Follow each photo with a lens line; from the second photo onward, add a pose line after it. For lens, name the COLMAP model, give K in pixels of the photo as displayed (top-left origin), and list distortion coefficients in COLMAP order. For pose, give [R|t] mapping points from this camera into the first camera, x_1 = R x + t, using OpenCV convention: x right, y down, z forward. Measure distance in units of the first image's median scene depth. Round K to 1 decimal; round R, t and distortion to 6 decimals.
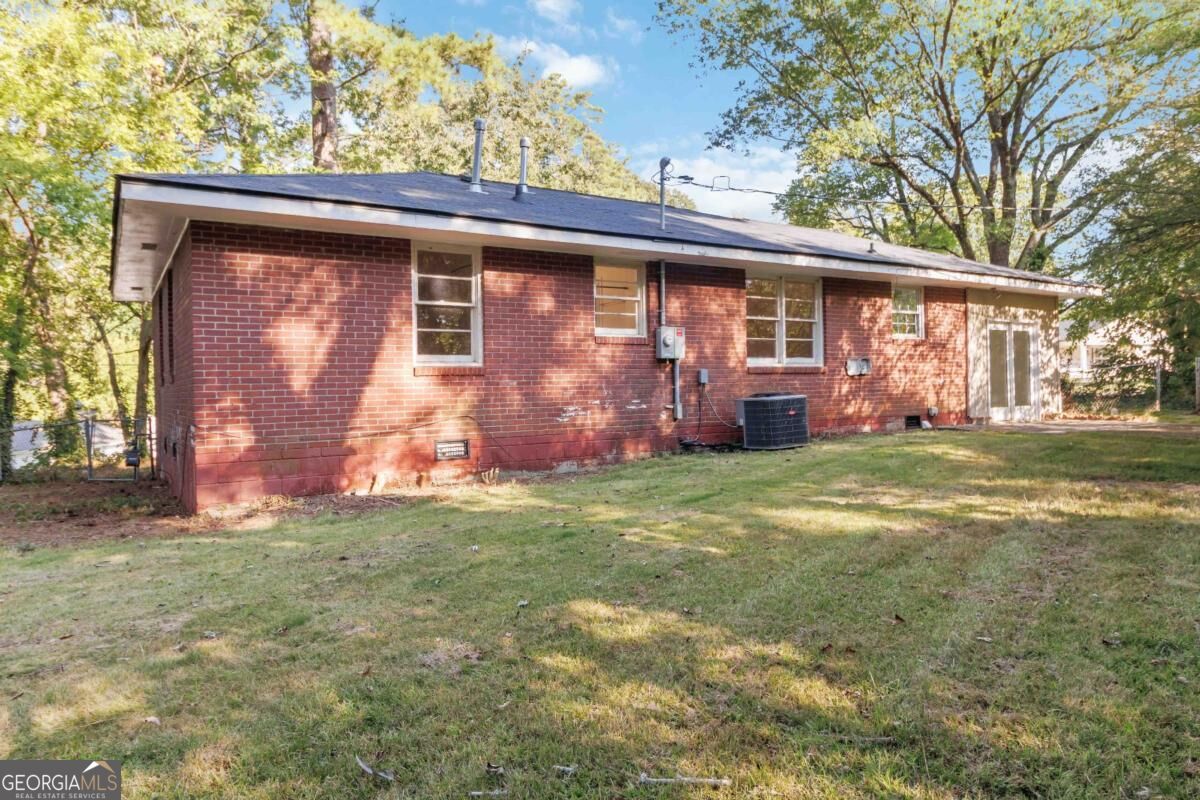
lens RADIAL K [[793.8, 0, 598.1], [0, 793.8, 397.5], [0, 0, 1]] dist [0.003913, 0.000955]
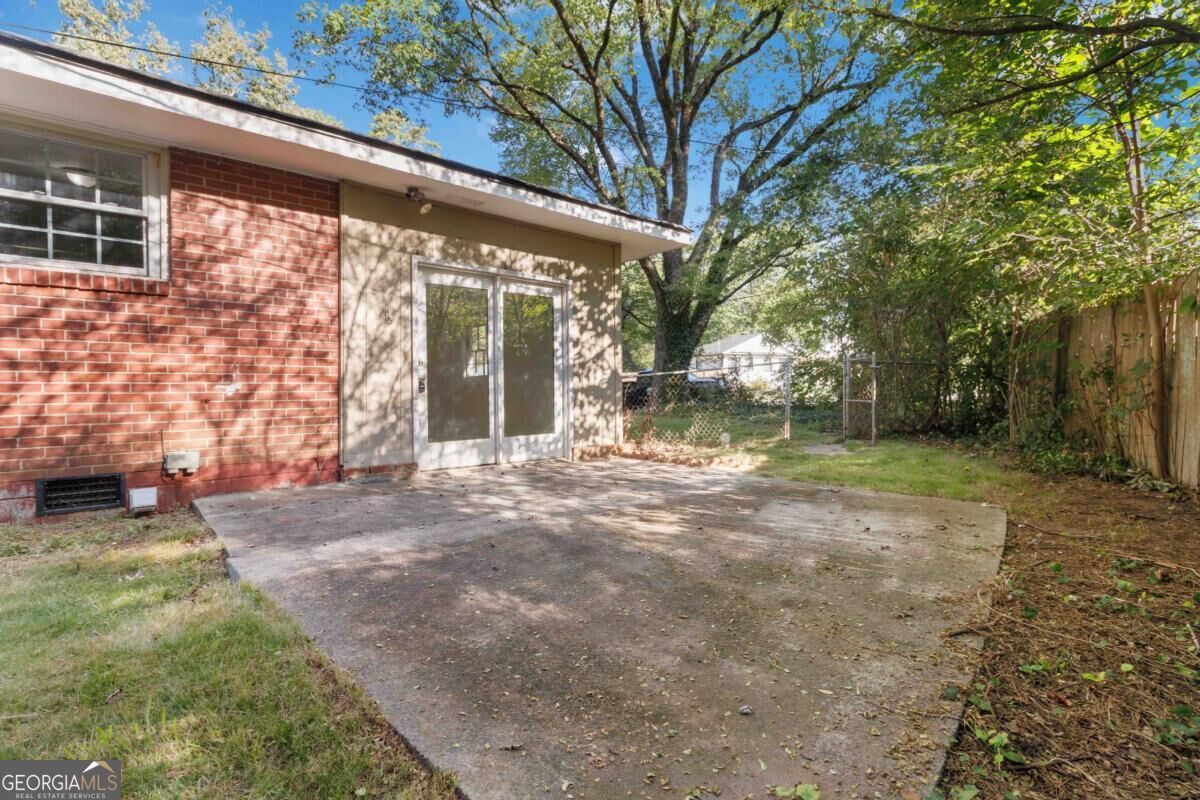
lens RADIAL K [[551.3, 0, 612.0], [0, 551.3, 397.7], [0, 0, 1]] dist [-0.000304, 0.000286]
pose [[0.986981, 0.015687, 0.160068, 0.563453], [-0.017876, 0.999765, 0.012241, -0.023662], [-0.159839, -0.014943, 0.987030, 0.664733]]
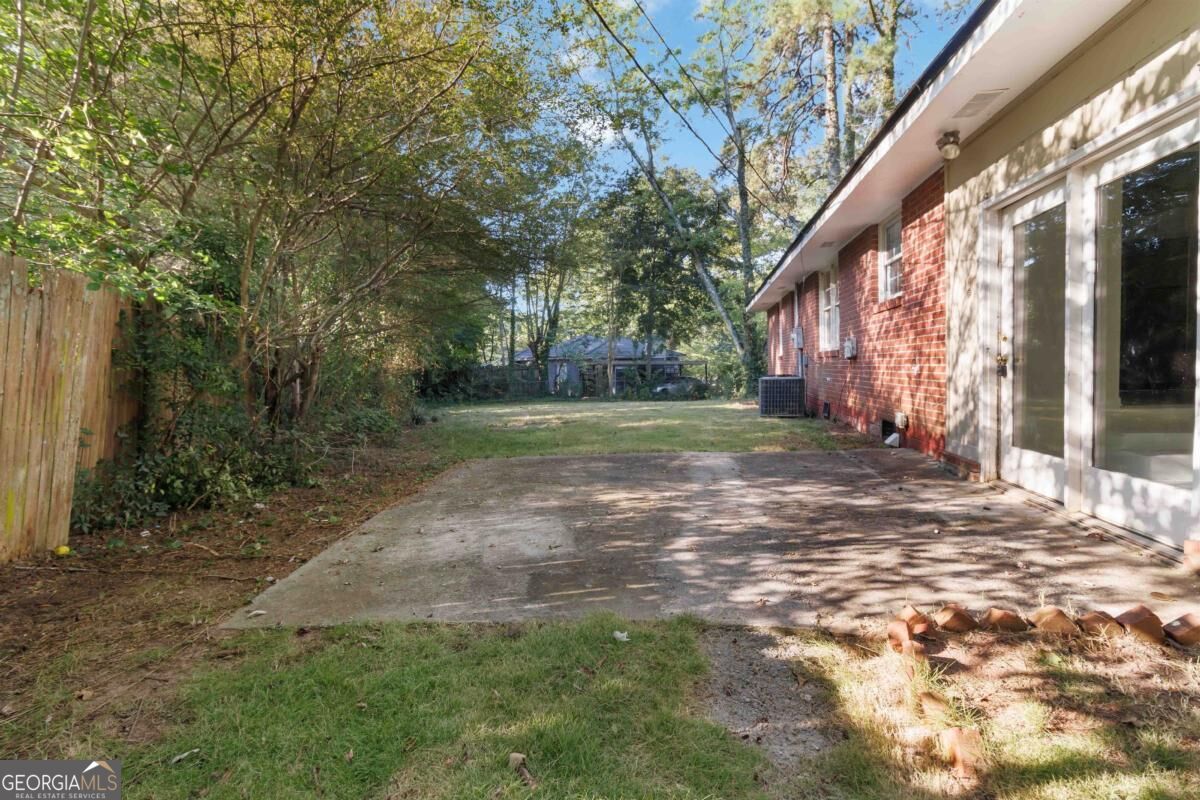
lens RADIAL K [[551.3, 0, 609.1], [0, 551.3, 391.7], [0, 0, 1]] dist [-0.000304, 0.000286]
pose [[-0.659366, 0.075616, -0.748010, 0.821030], [0.044272, 0.997108, 0.061772, -0.037839], [0.750518, 0.007614, -0.660807, 1.058813]]
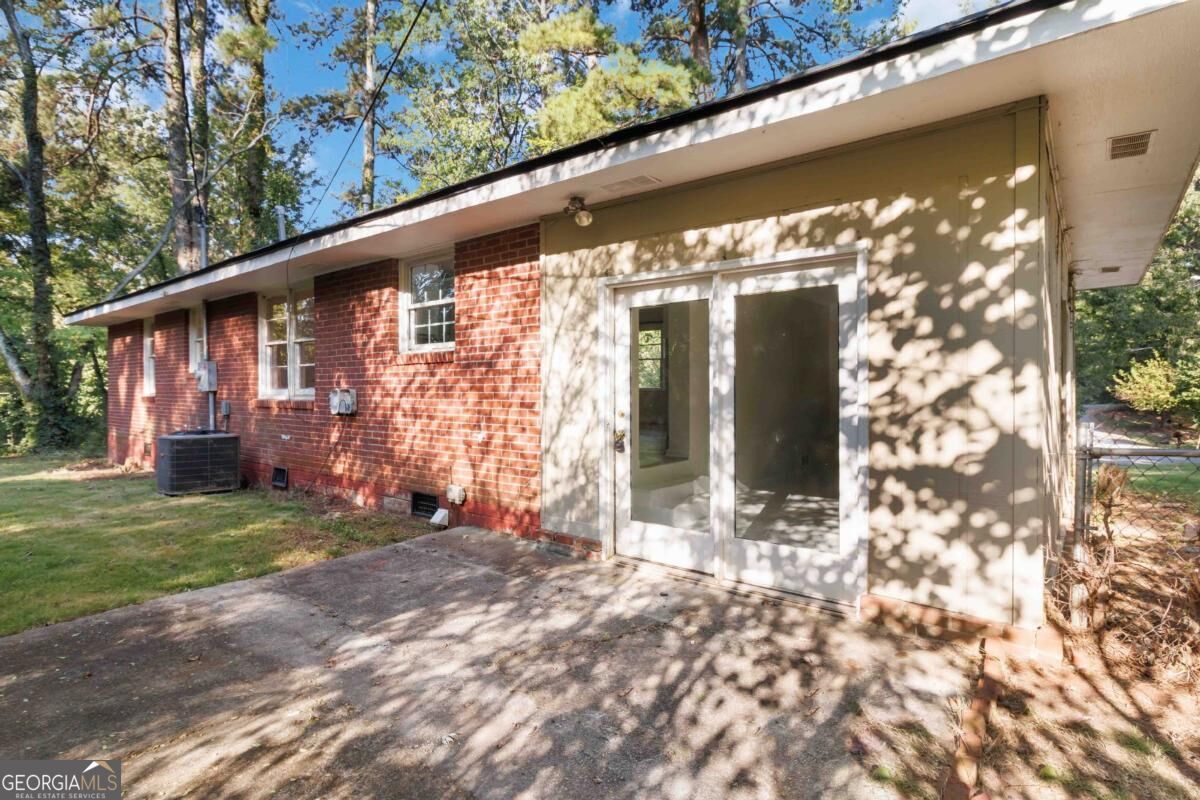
lens RADIAL K [[606.3, 0, 601.2], [0, 606.3, 389.6], [0, 0, 1]] dist [-0.002489, 0.000481]
pose [[0.331134, 0.027515, -0.943182, 0.772869], [-0.004651, 0.999610, 0.027529, -0.058357], [0.943572, -0.004729, 0.331133, 0.920774]]
